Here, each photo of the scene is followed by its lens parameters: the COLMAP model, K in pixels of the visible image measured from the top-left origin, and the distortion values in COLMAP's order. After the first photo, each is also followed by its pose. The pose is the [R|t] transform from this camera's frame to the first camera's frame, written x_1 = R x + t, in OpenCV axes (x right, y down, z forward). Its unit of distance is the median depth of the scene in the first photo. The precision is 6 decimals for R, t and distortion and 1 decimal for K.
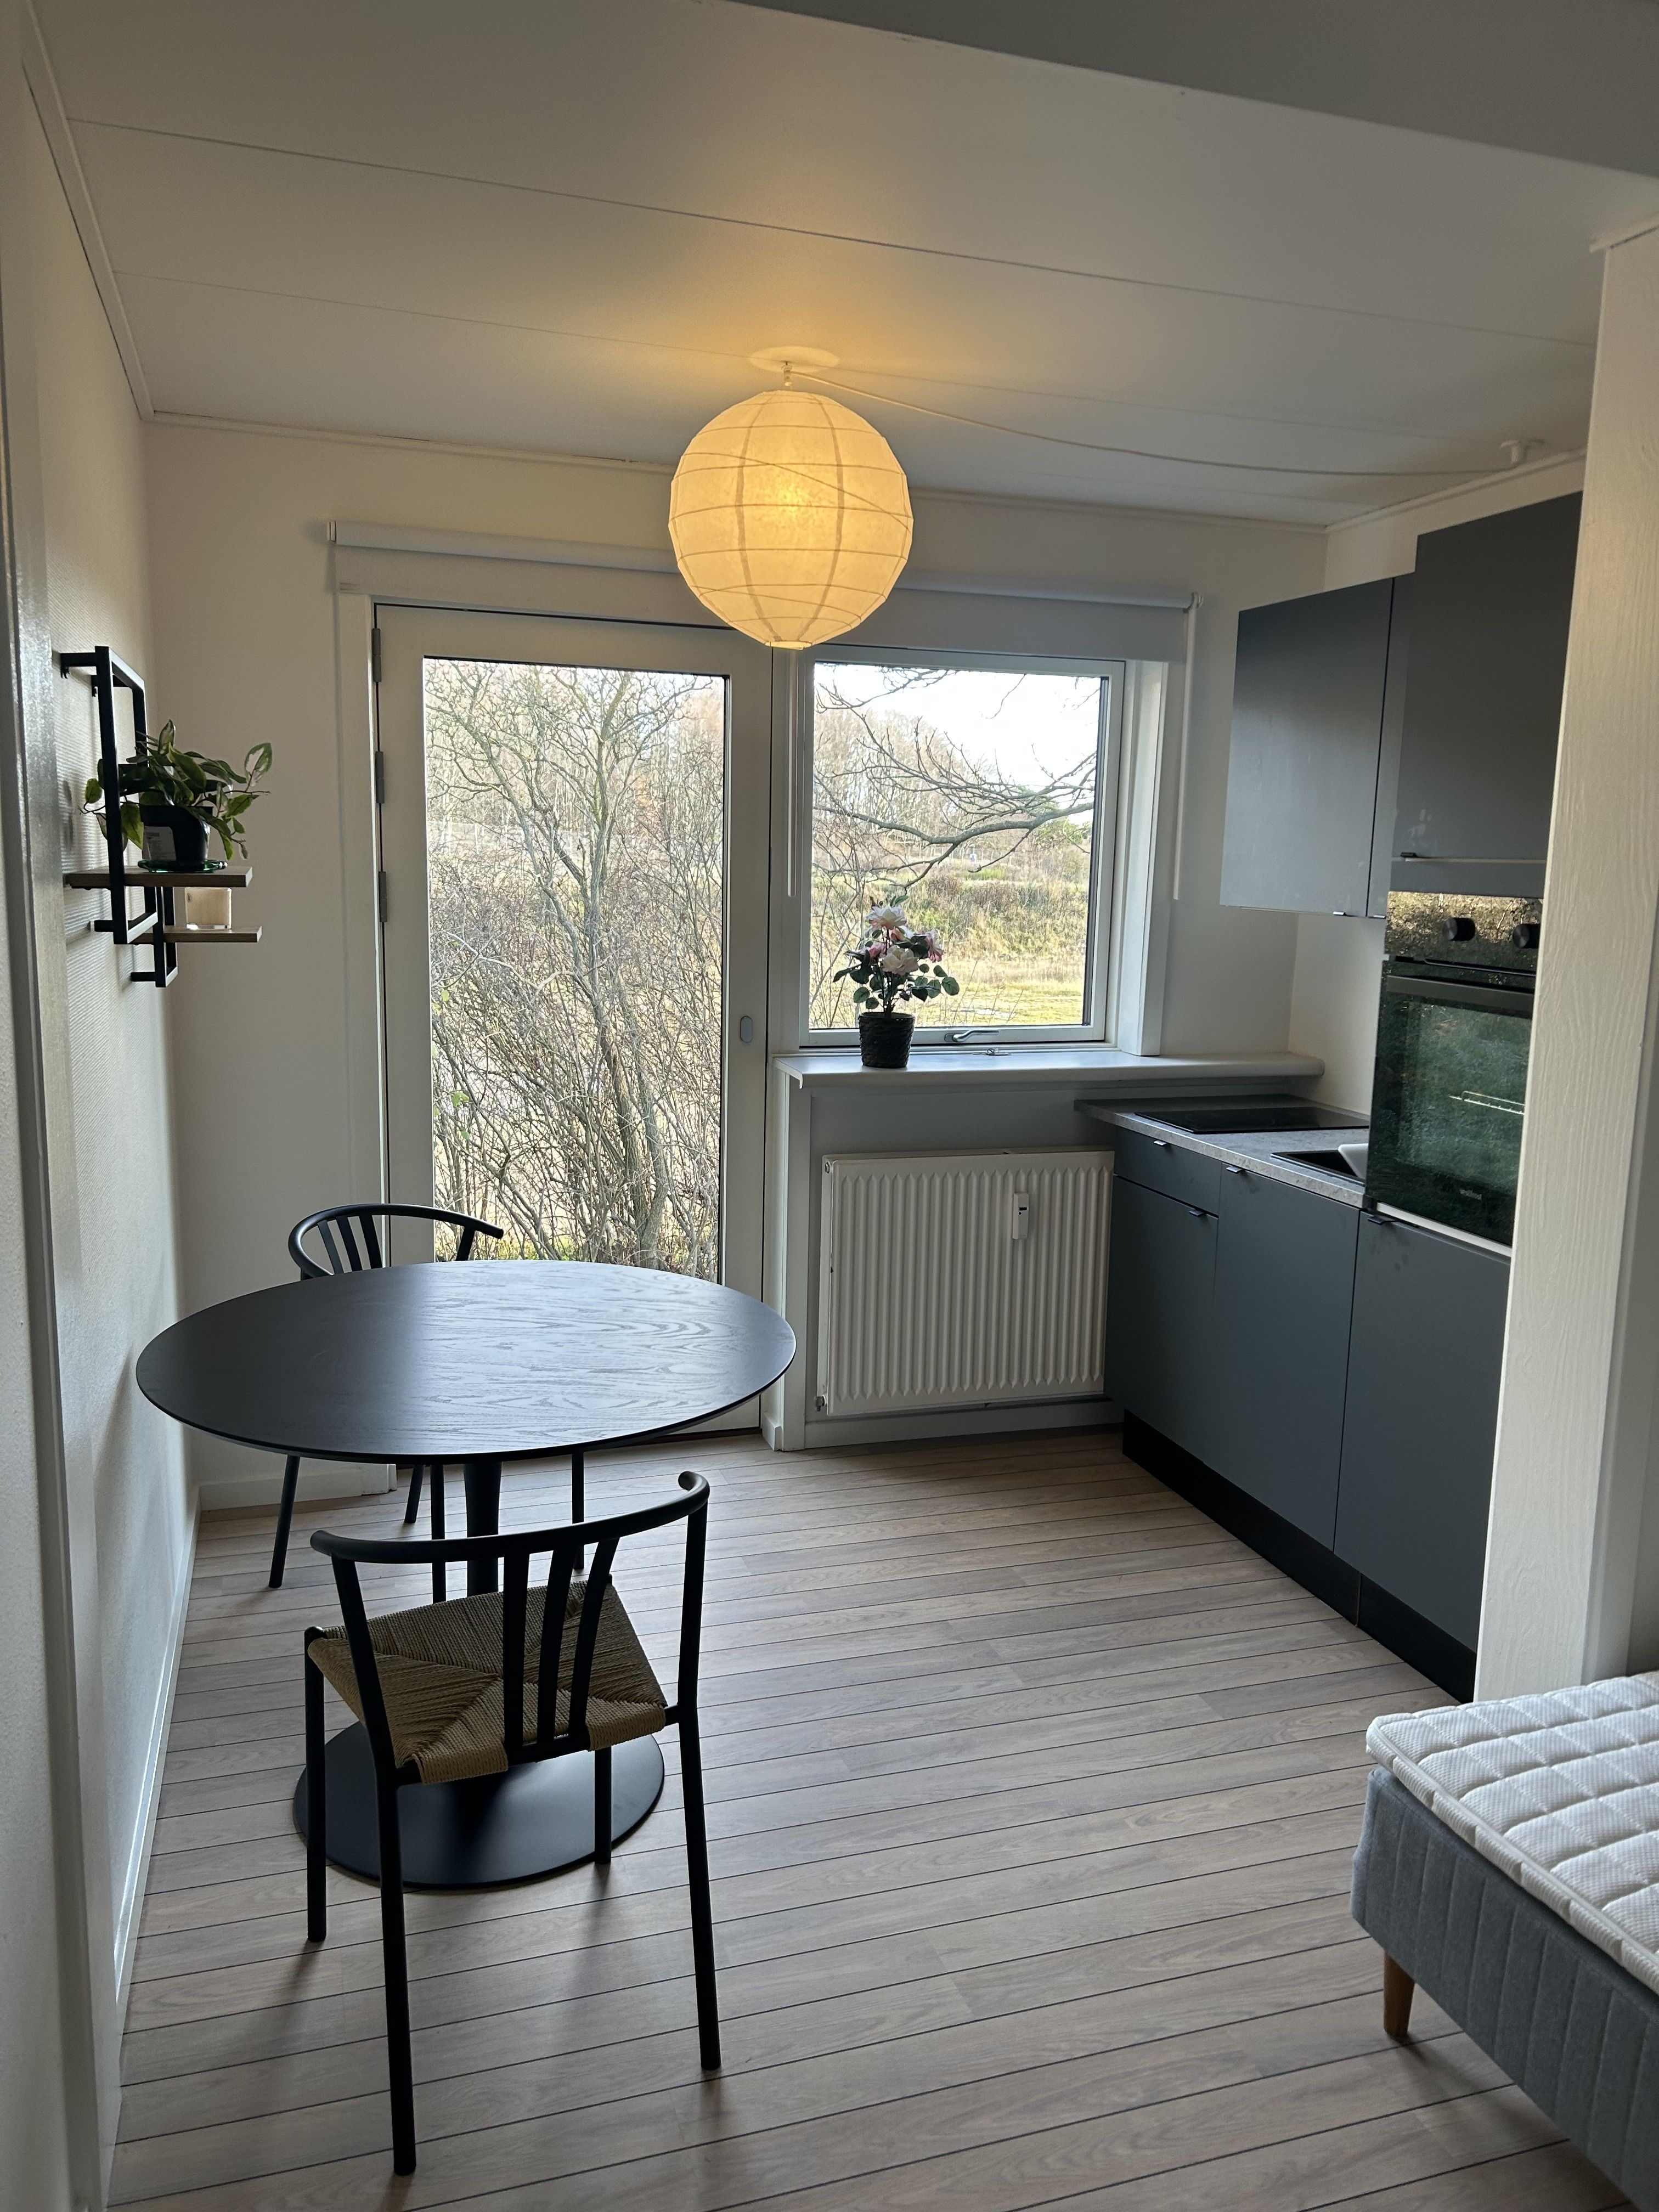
lens RADIAL K [[1676.4, 0, 831.8], [0, 1676.4, 1107.1], [0, 0, 1]] dist [0.043100, -0.041602]
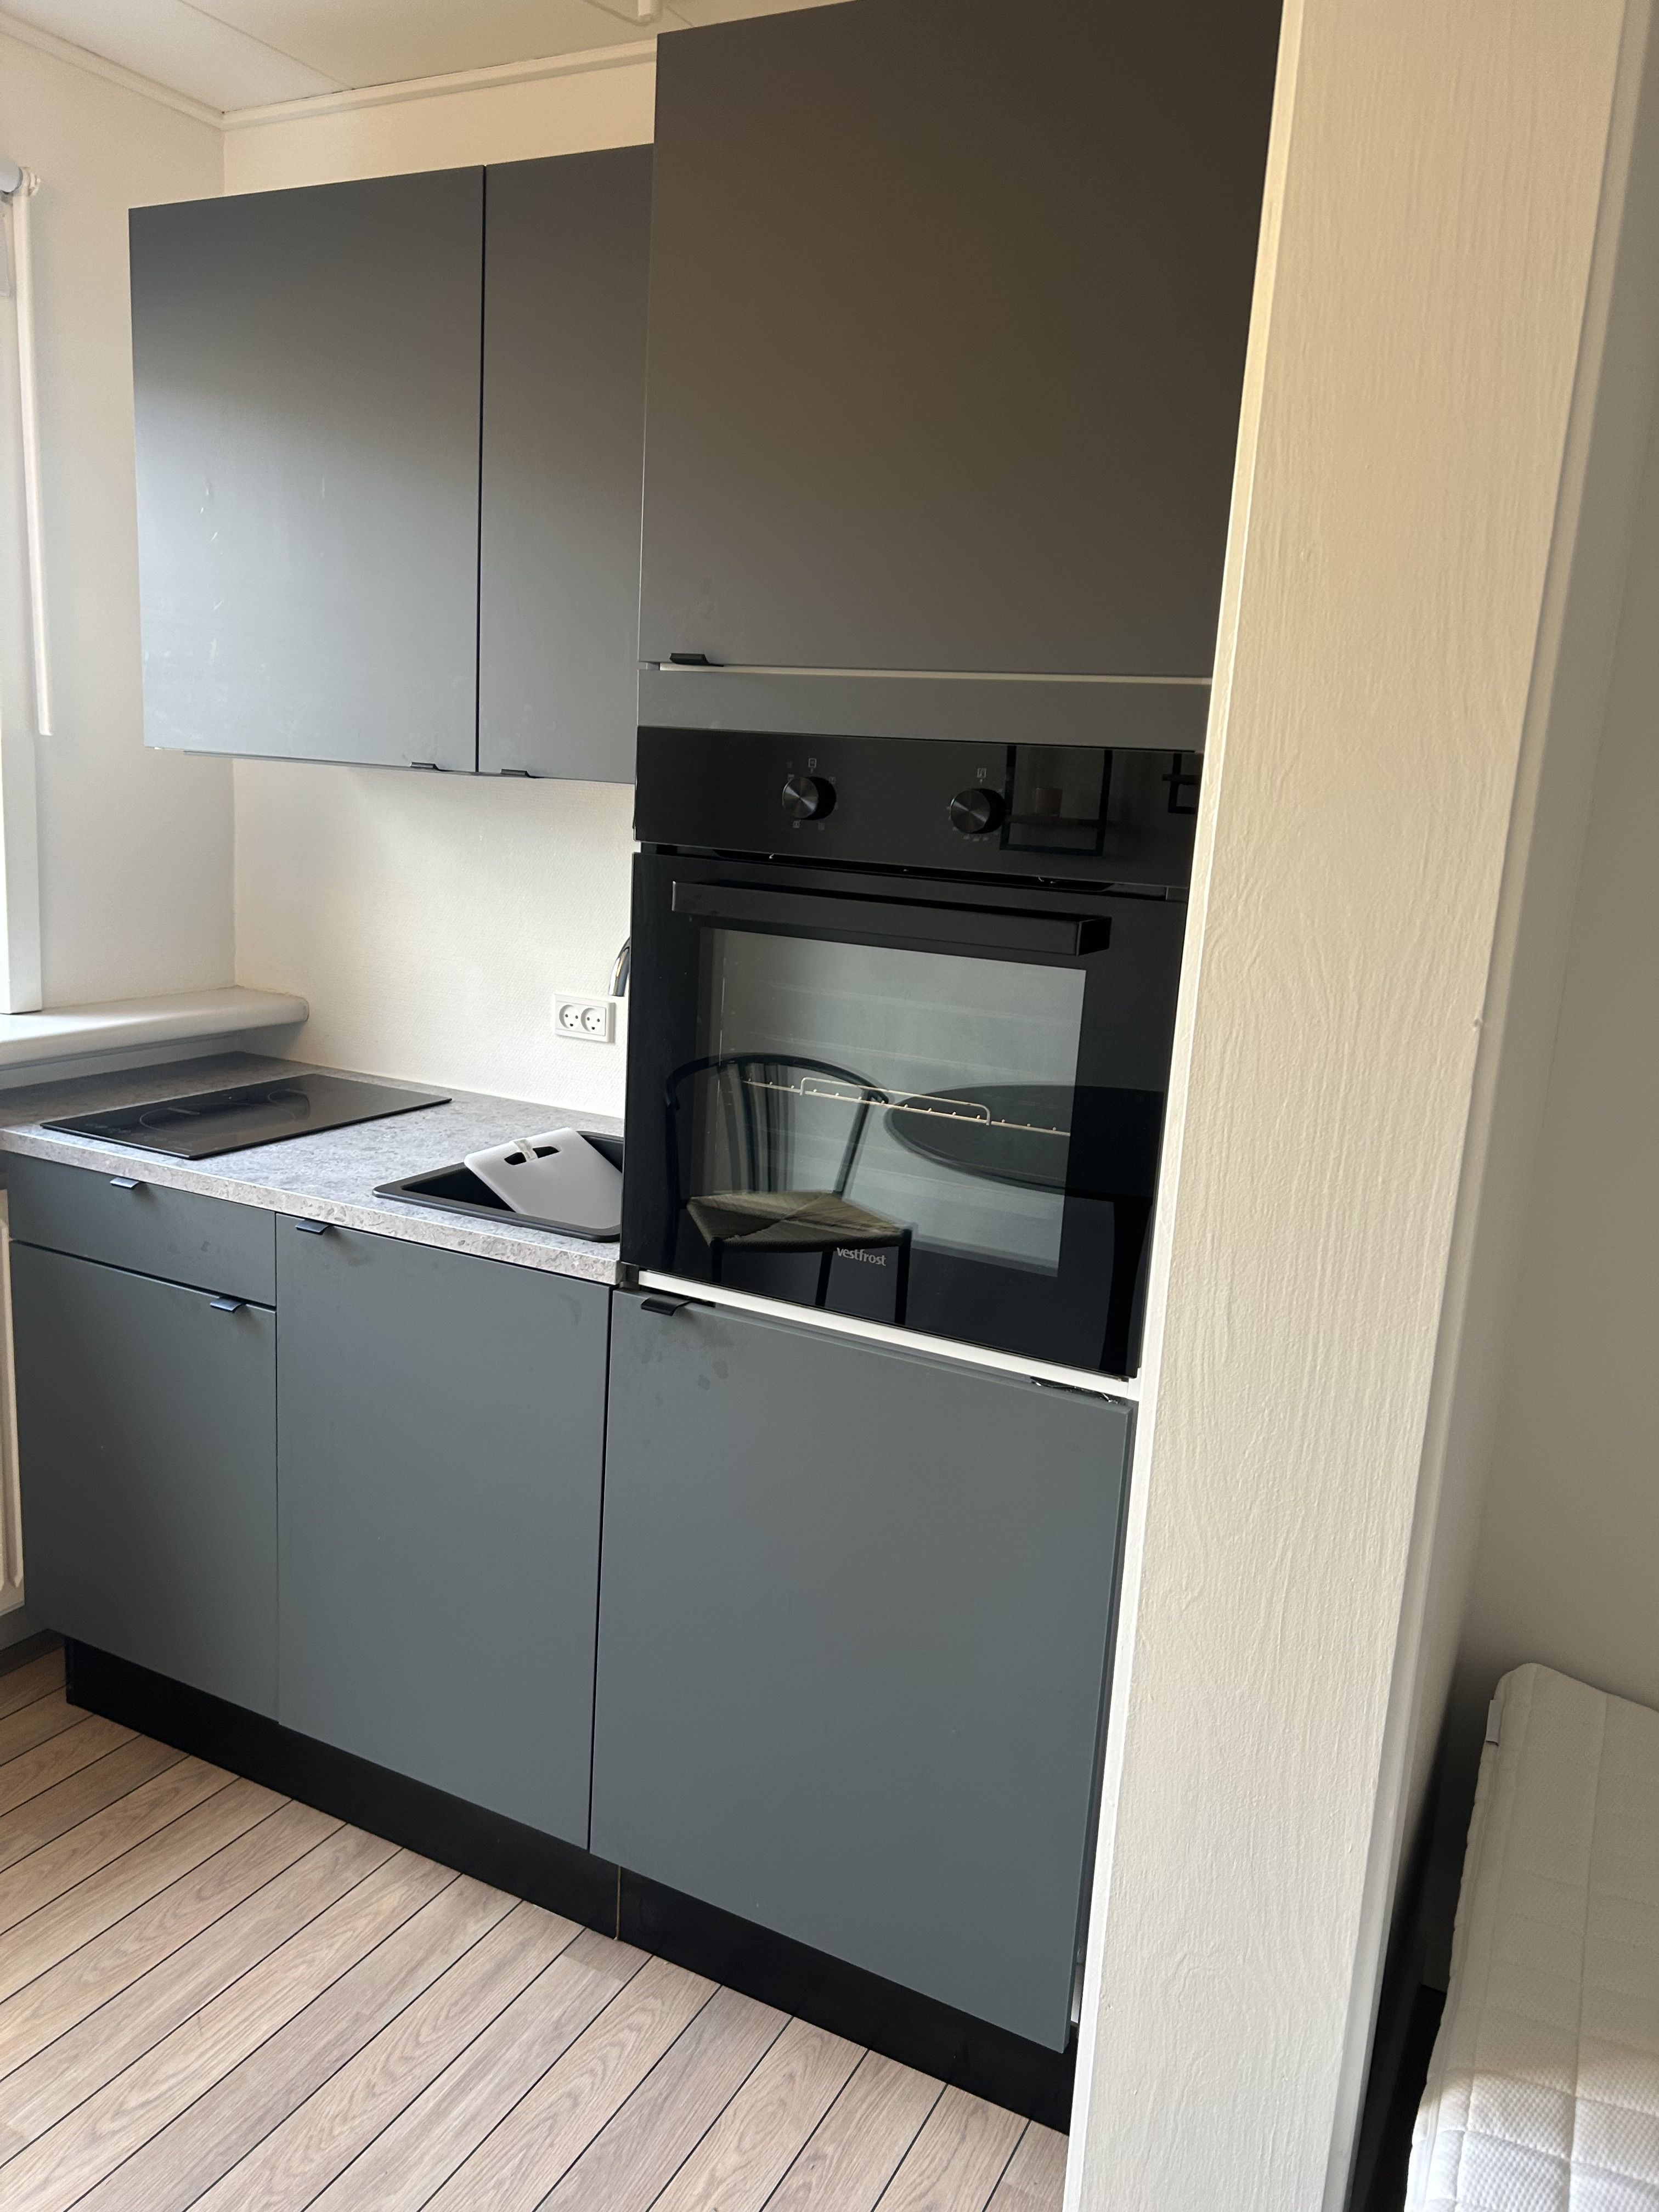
lens RADIAL K [[1676.4, 0, 818.5], [0, 1676.4, 1120.2], [0, 0, 1]] dist [0.043100, -0.041602]
pose [[0.712564, -0.127617, 0.689904, -0.022654], [0.067155, 0.991209, 0.113991, -0.050642], [-0.698386, -0.034896, 0.714870, 0.482170]]
